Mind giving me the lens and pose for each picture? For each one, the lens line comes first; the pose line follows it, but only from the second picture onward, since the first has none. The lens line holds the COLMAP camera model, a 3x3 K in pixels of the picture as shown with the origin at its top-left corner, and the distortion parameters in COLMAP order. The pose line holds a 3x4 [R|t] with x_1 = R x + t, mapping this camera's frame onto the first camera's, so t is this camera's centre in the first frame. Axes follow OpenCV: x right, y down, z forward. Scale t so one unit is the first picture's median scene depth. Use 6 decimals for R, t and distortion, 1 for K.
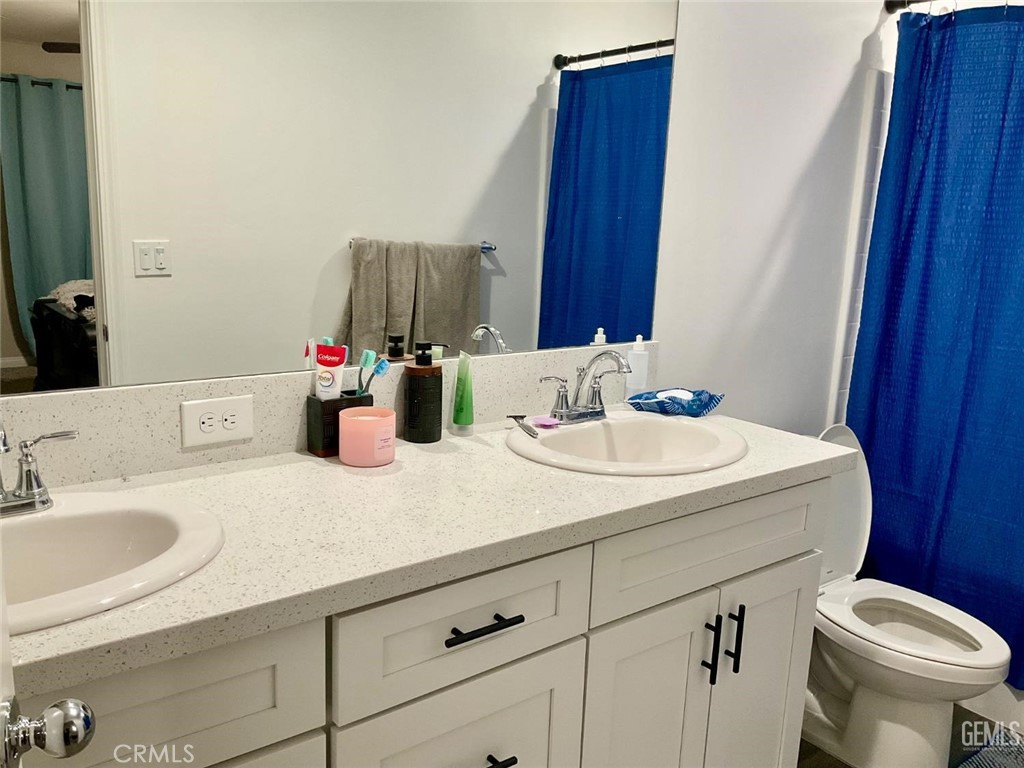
lens RADIAL K [[846.5, 0, 512.0], [0, 846.5, 384.0], [0, 0, 1]] dist [0.009826, -0.001424]
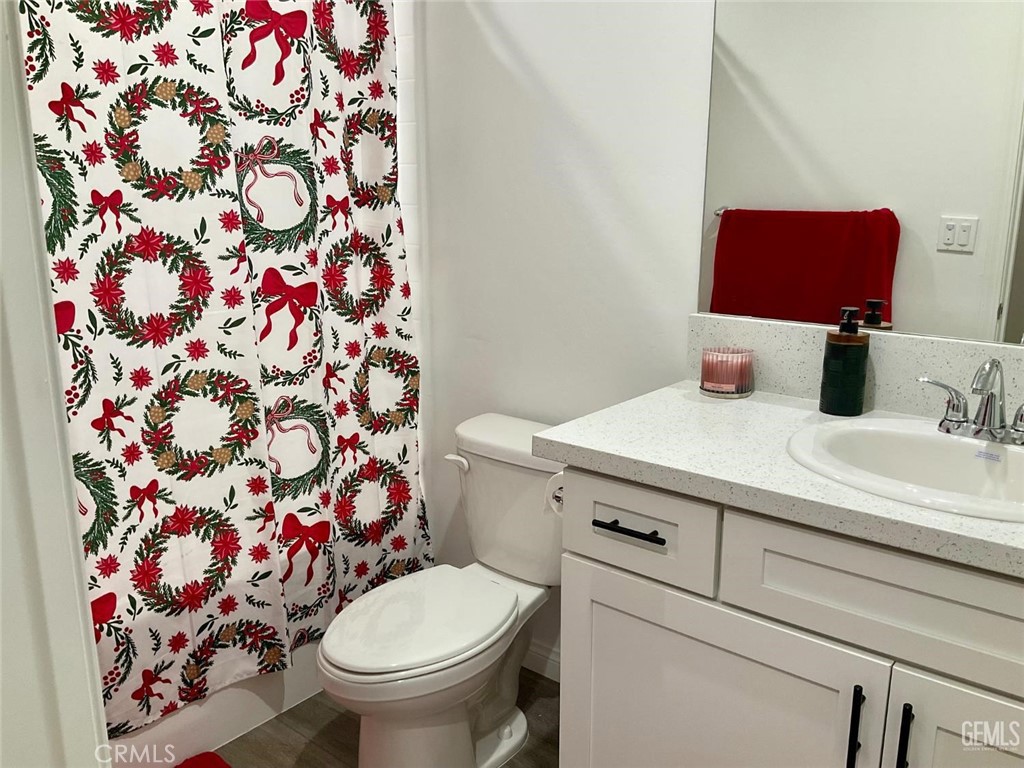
lens RADIAL K [[846.5, 0, 512.0], [0, 846.5, 384.0], [0, 0, 1]] dist [0.009826, -0.001424]
pose [[0.235369, 0.191246, -0.952904, 0.743765], [-0.188954, 0.970745, 0.148155, -0.036114], [0.953361, 0.145184, 0.264620, 0.378230]]
